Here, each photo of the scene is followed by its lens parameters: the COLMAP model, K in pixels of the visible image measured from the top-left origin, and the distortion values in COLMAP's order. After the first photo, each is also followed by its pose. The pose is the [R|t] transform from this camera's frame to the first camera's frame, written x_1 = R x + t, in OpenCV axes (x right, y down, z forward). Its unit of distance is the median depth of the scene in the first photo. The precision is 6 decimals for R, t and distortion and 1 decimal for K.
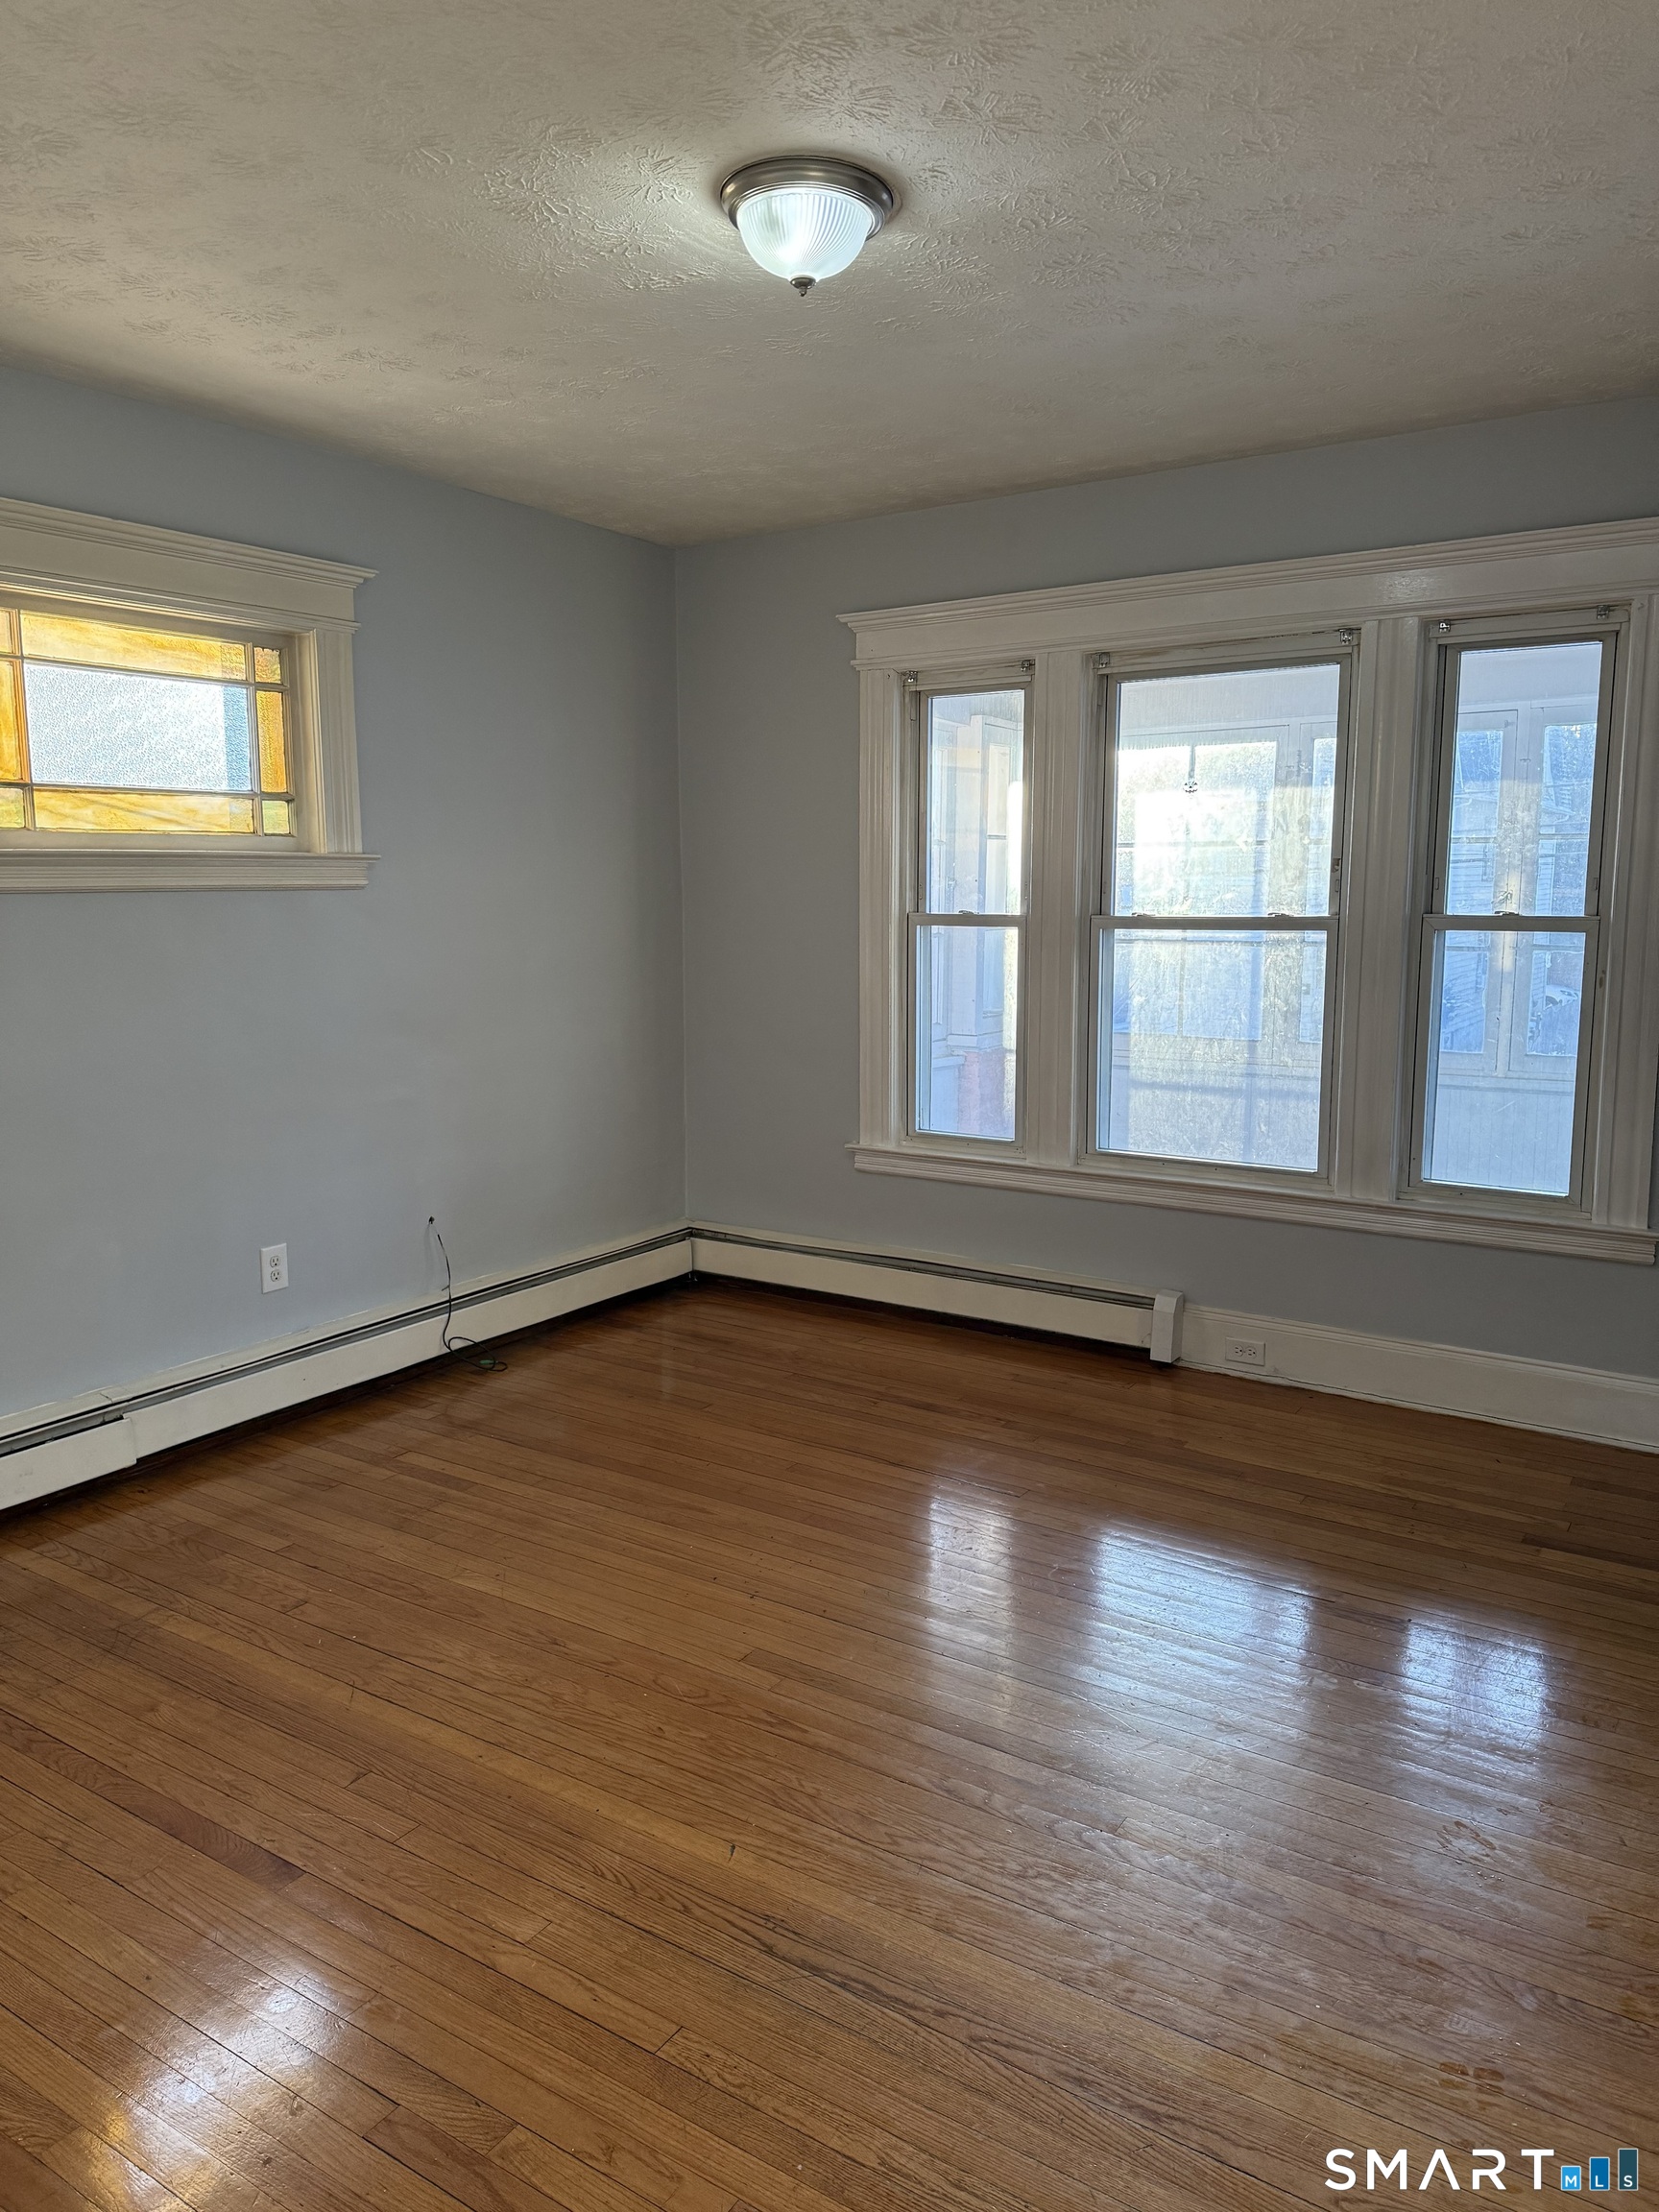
lens RADIAL K [[1577.1, 0, 823.6], [0, 1577.1, 1095.7], [0, 0, 1]] dist [0.045801, -0.051255]
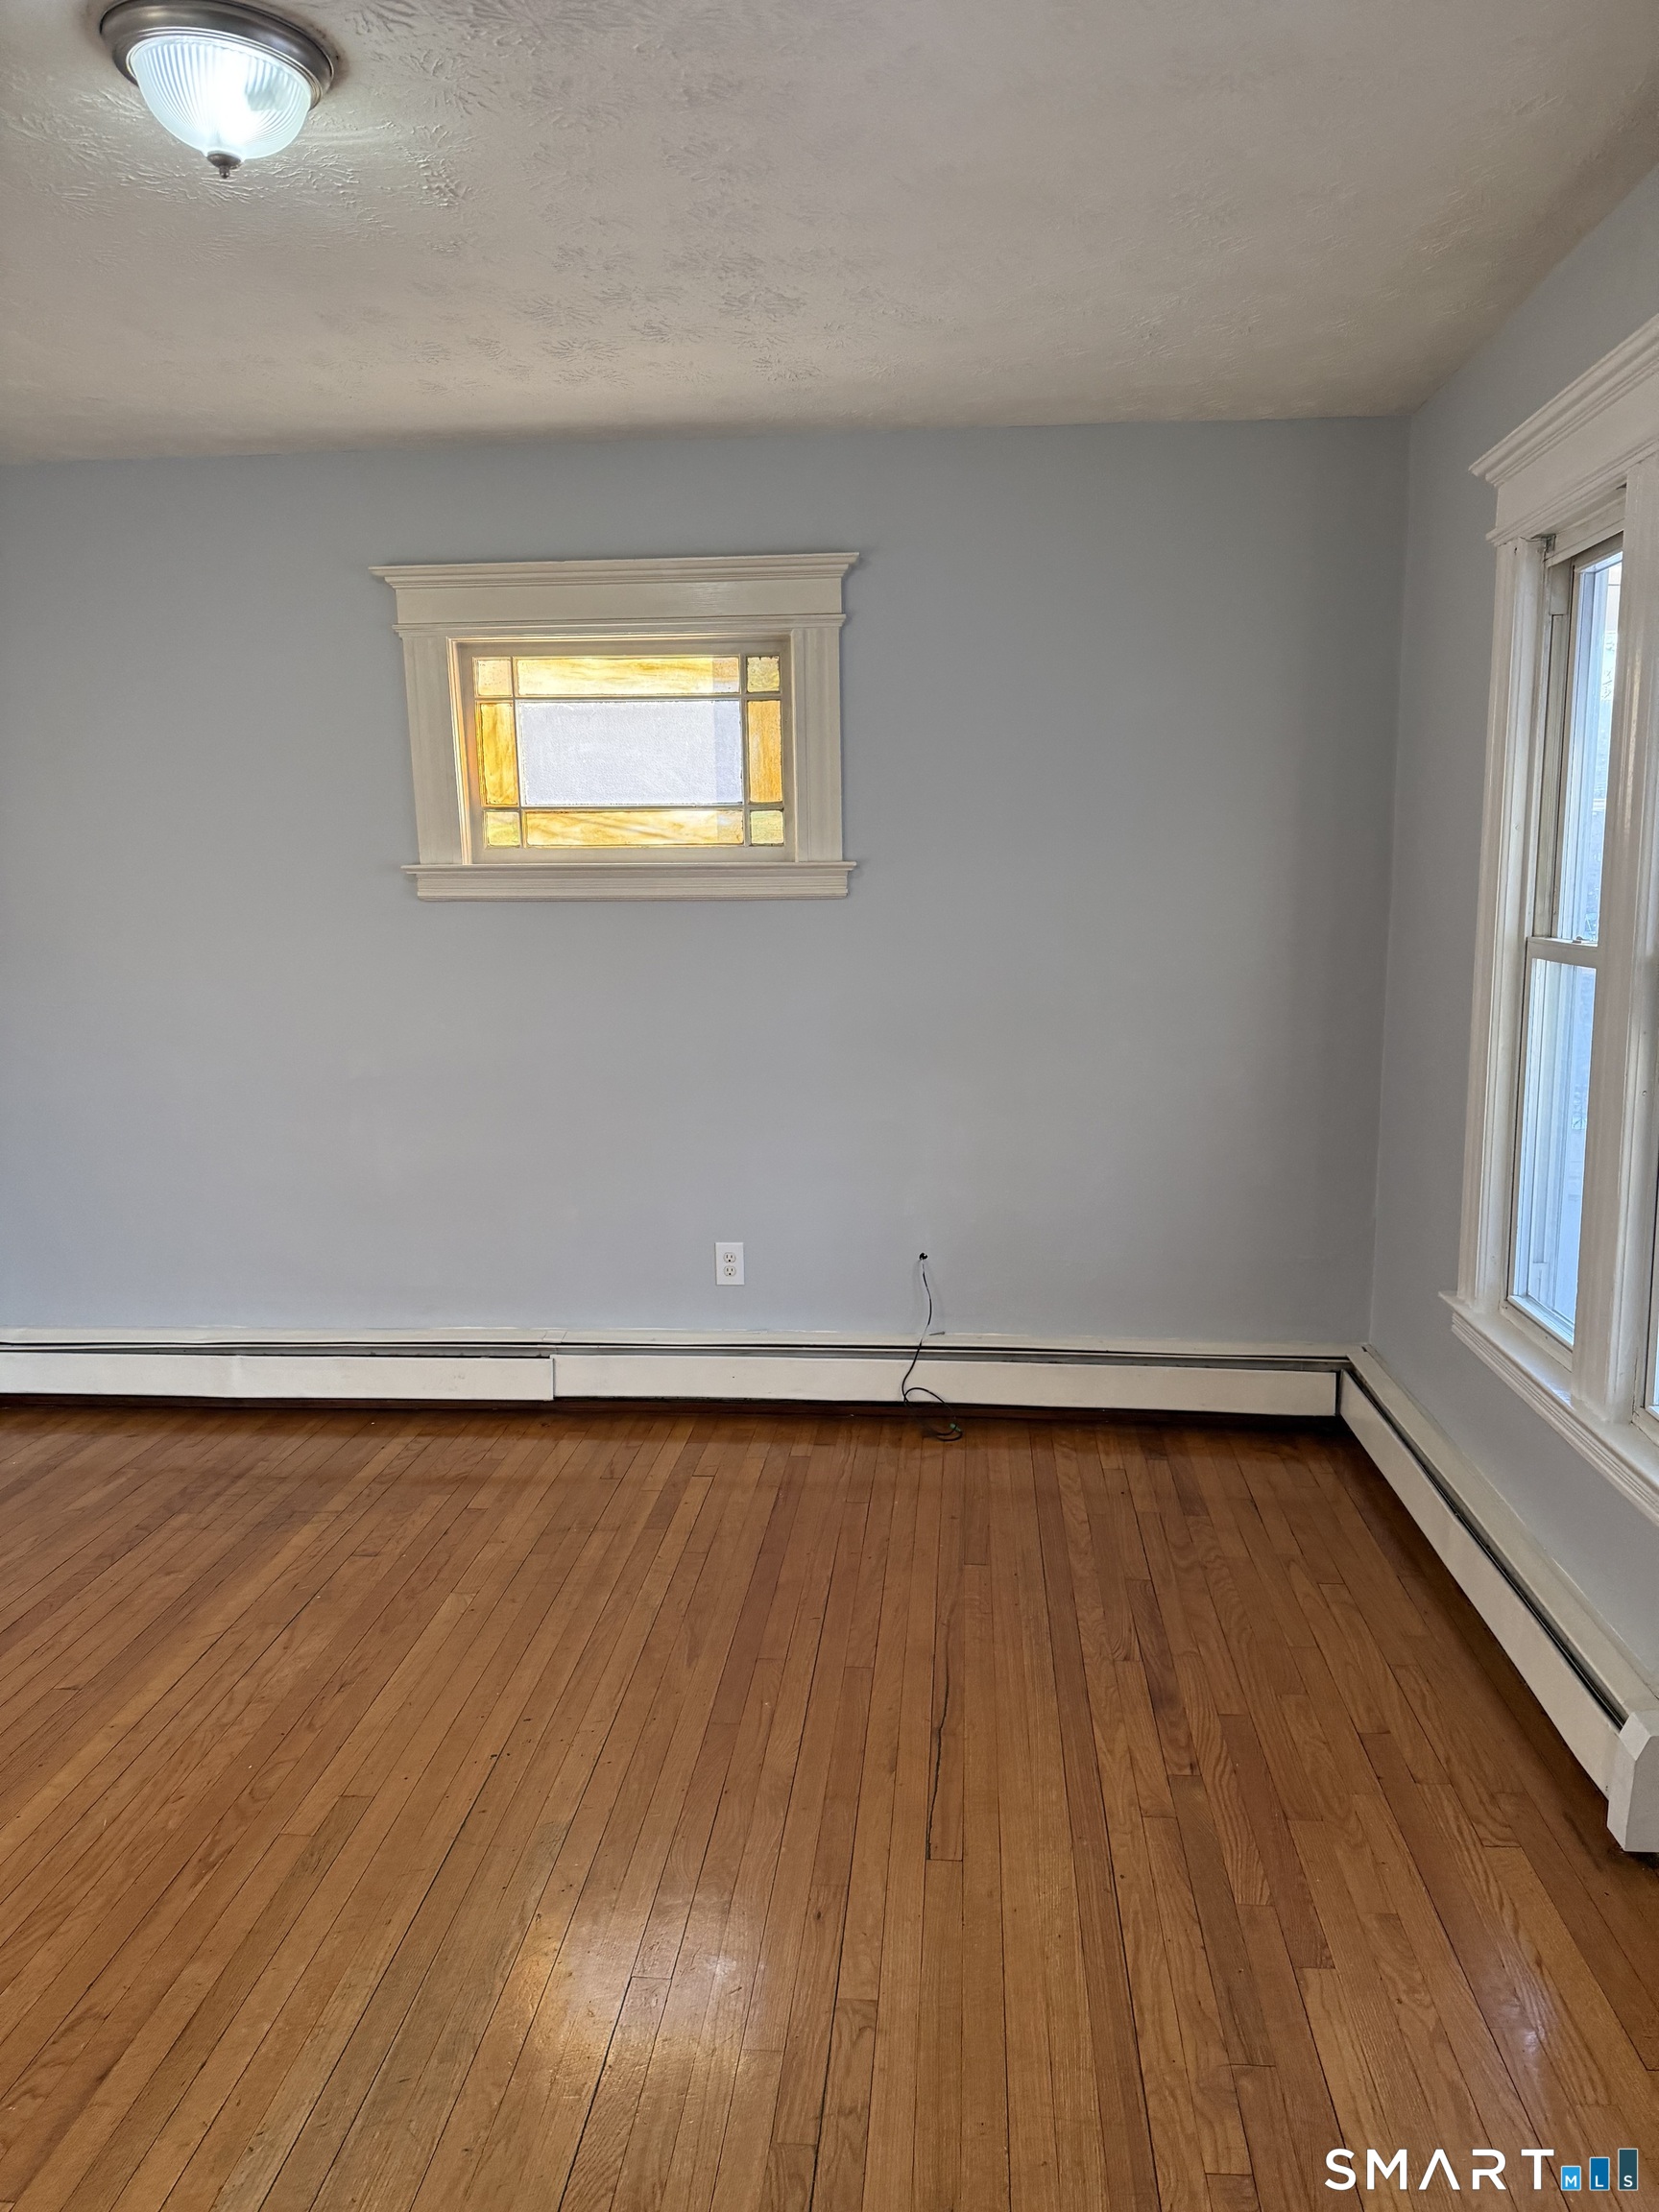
lens RADIAL K [[1577.1, 0, 825.6], [0, 1577.1, 1120.2], [0, 0, 1]] dist [0.045801, -0.051255]
pose [[0.473436, 0.157044, -0.866715, 0.588152], [-0.114877, 0.986582, 0.116012, -0.116762], [0.873305, 0.044641, 0.485124, 0.575996]]
